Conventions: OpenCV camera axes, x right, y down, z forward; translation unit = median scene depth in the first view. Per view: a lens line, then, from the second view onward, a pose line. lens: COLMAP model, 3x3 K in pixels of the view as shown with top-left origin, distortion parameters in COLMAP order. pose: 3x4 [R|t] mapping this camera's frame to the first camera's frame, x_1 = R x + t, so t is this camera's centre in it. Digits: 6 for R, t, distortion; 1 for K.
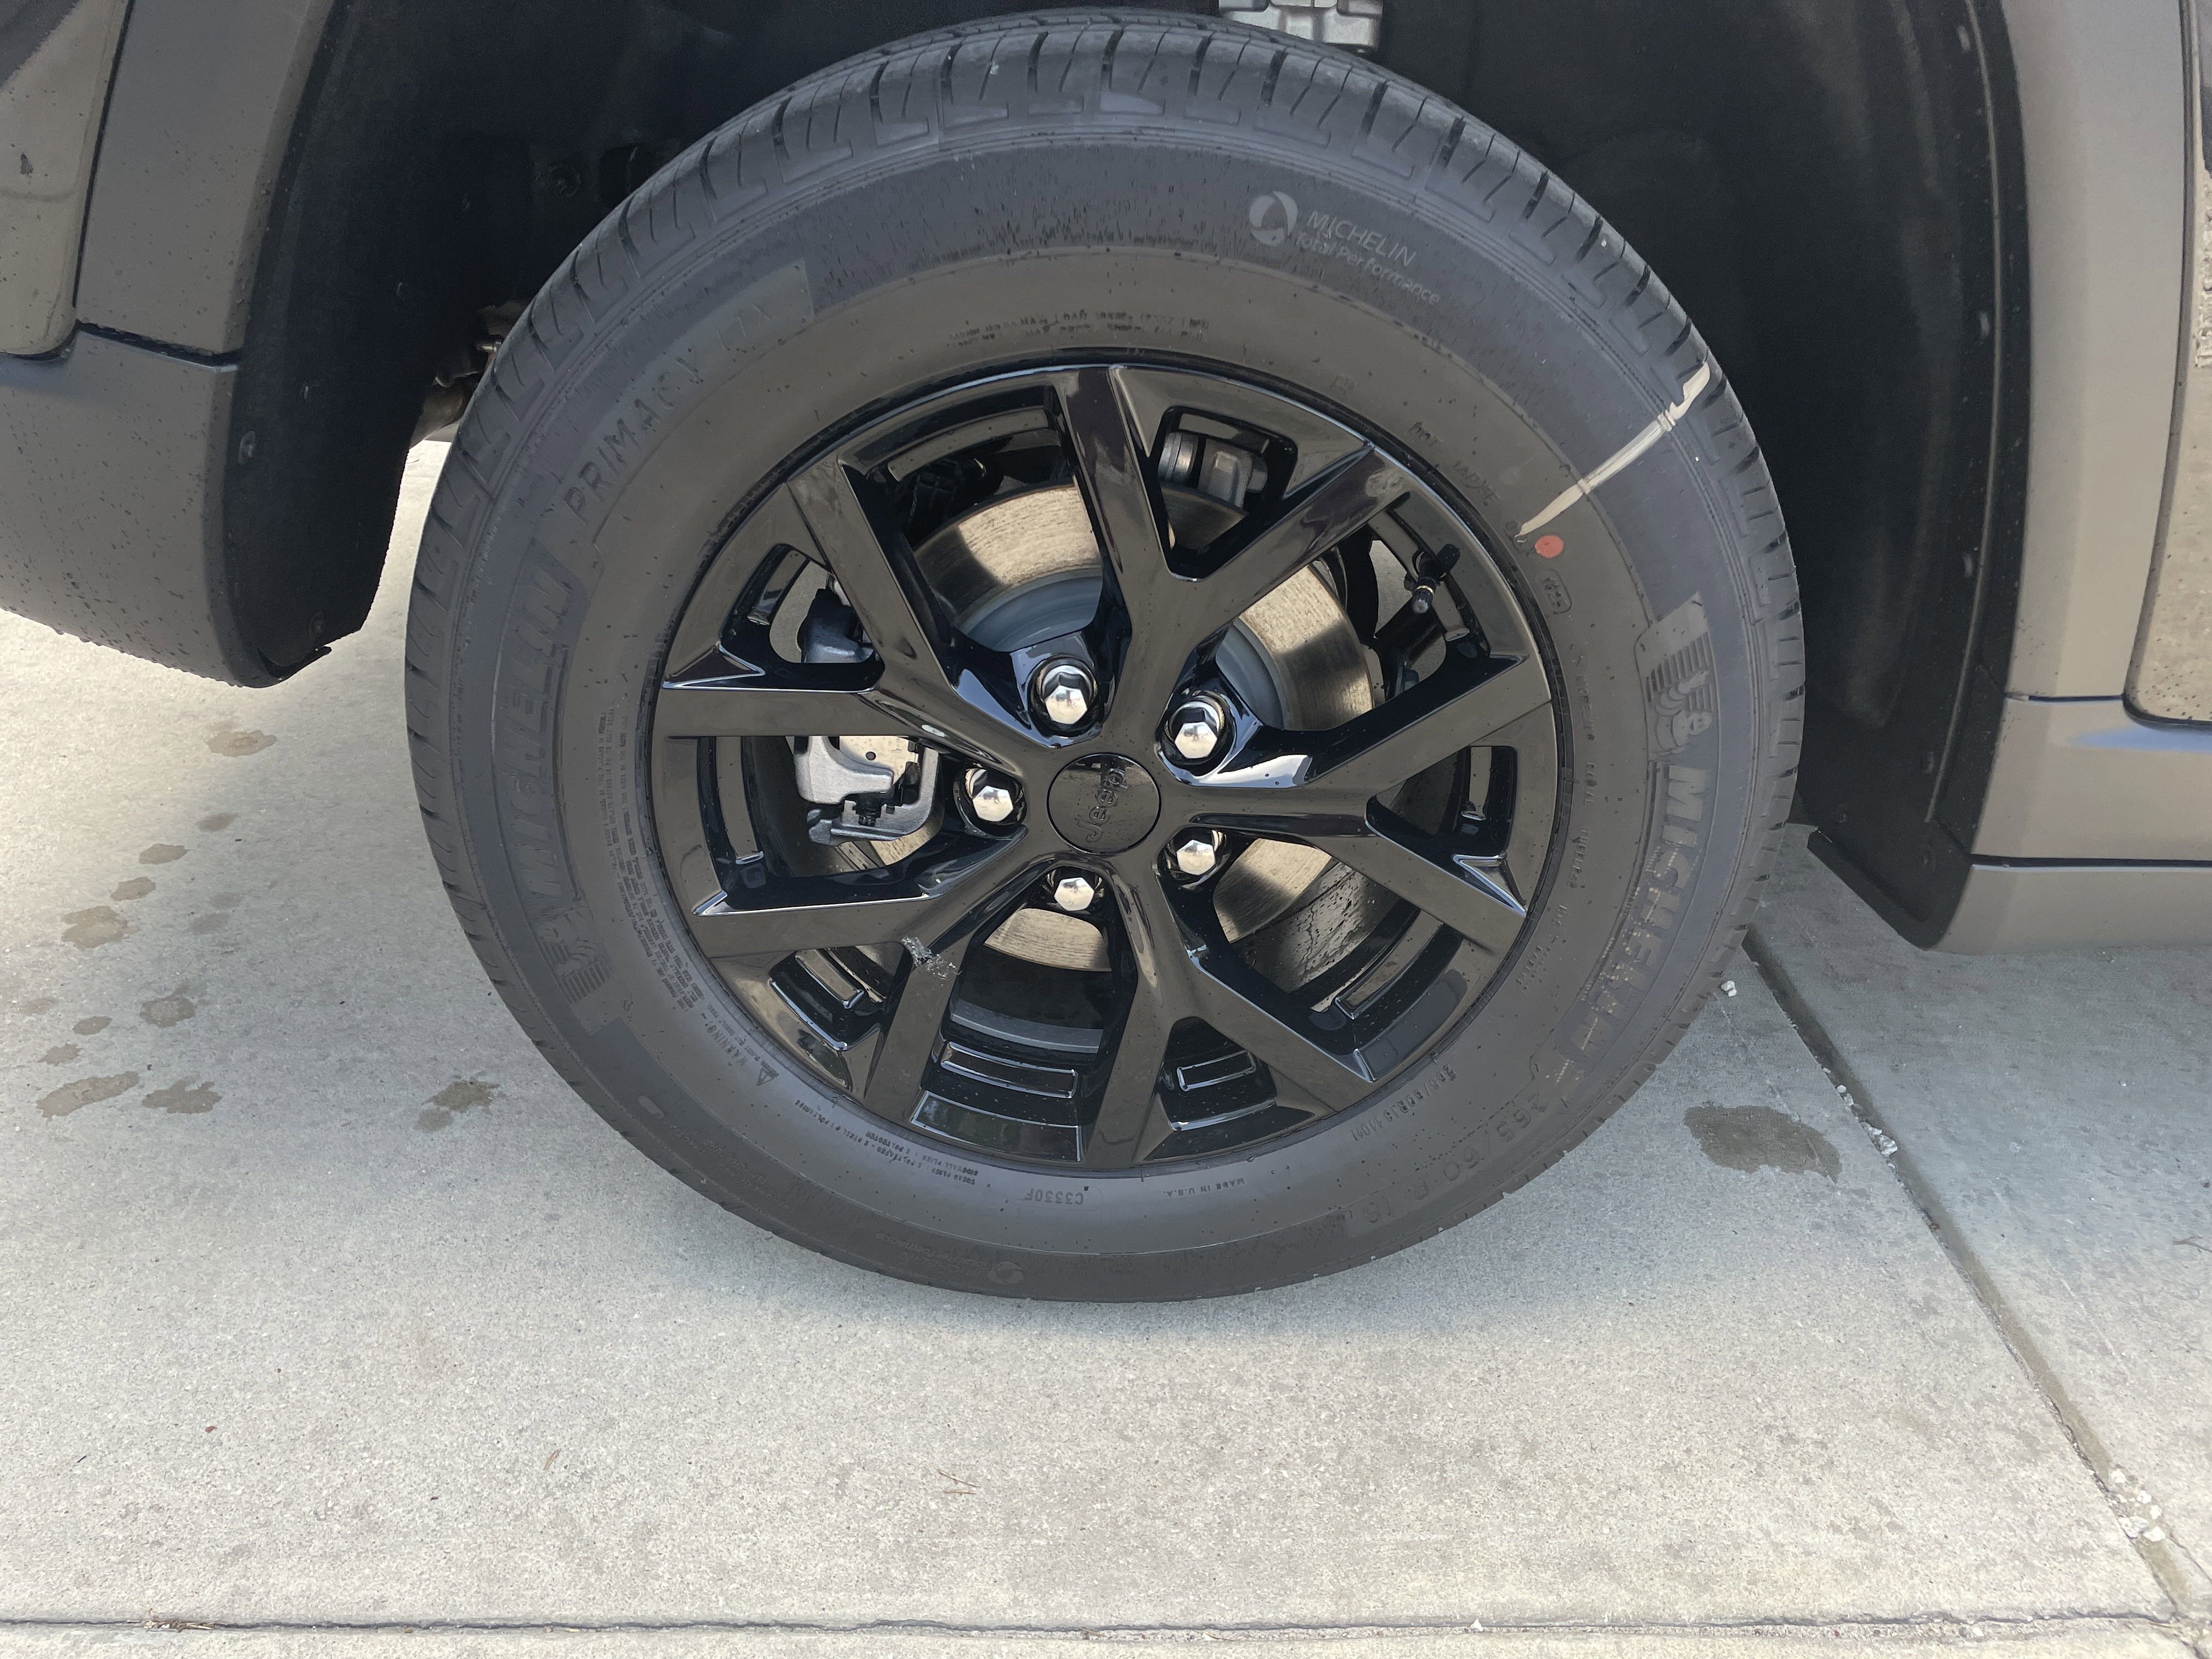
lens RADIAL K [[1667.7, 0, 1106.0], [0, 1667.7, 829.5], [0, 0, 1]] dist [0.085318, -0.107923]
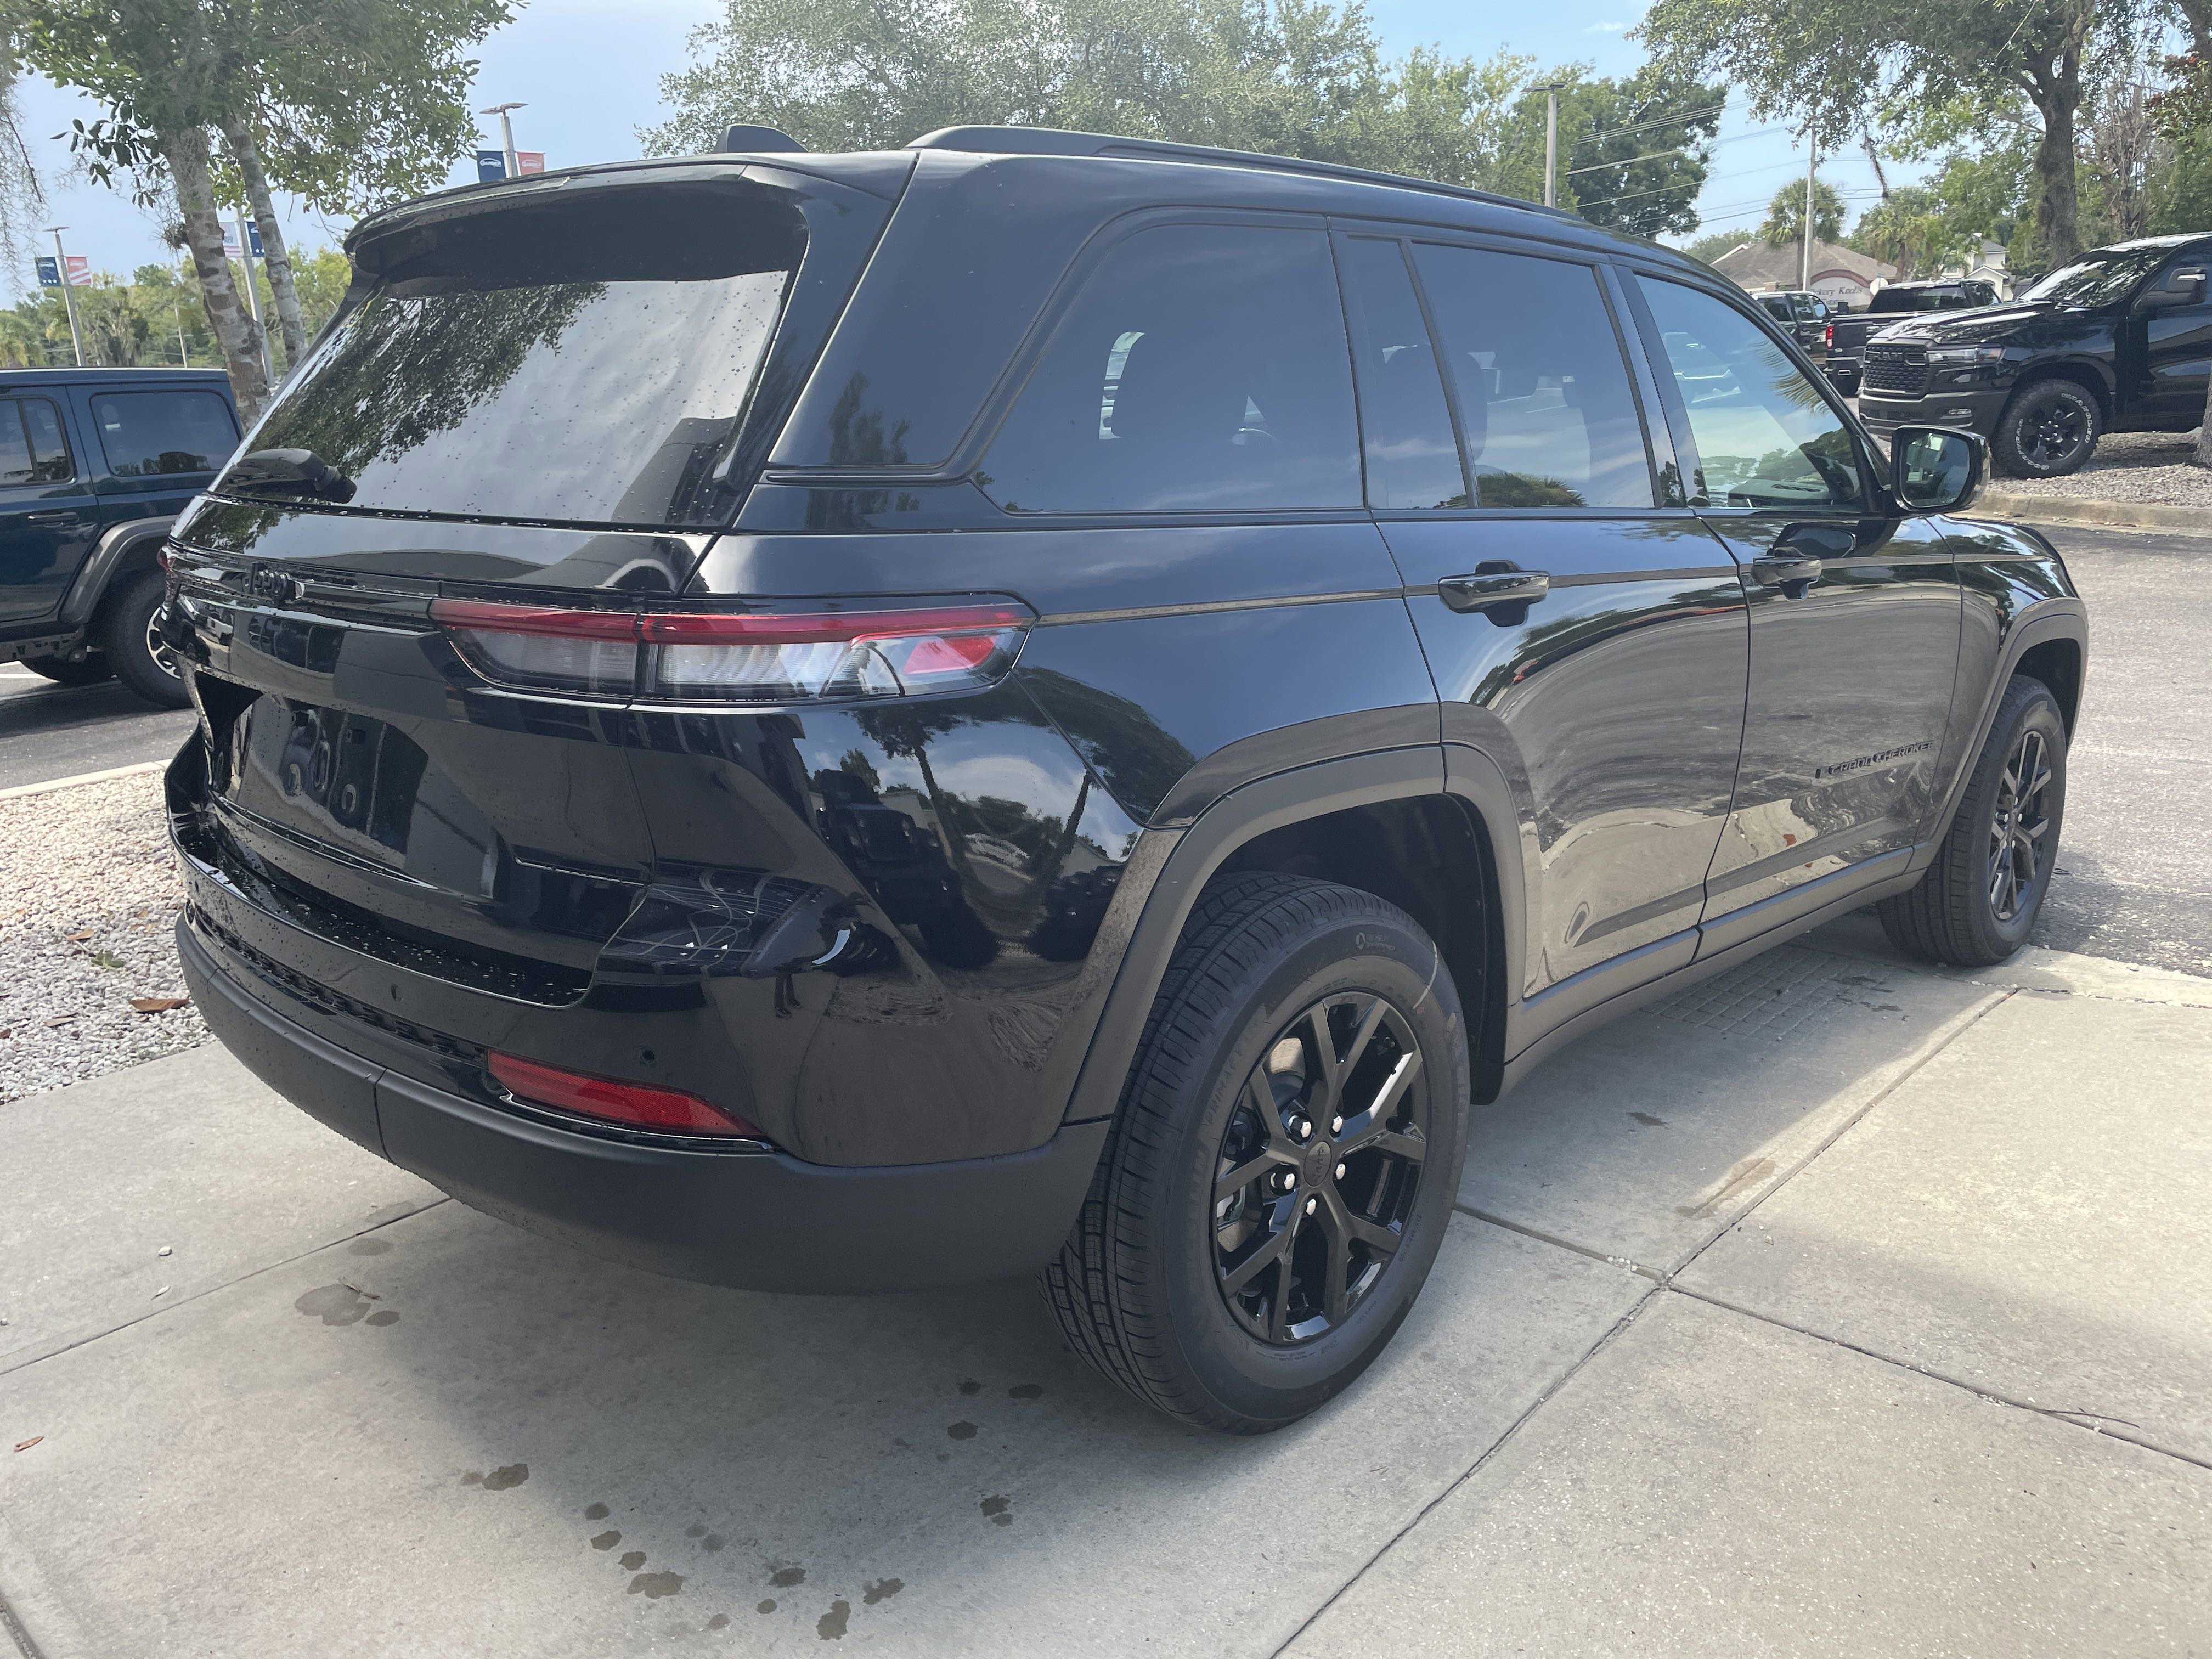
lens RADIAL K [[1652.5, 0, 1093.6], [0, 1652.5, 838.1], [0, 0, 1]] dist [0.084190, -0.102049]
pose [[0.693986, -0.257967, 0.672188, -1.605763], [0.411353, 0.908292, -0.076115, -0.369049], [-0.590908, 0.329329, 0.736457, -0.707158]]
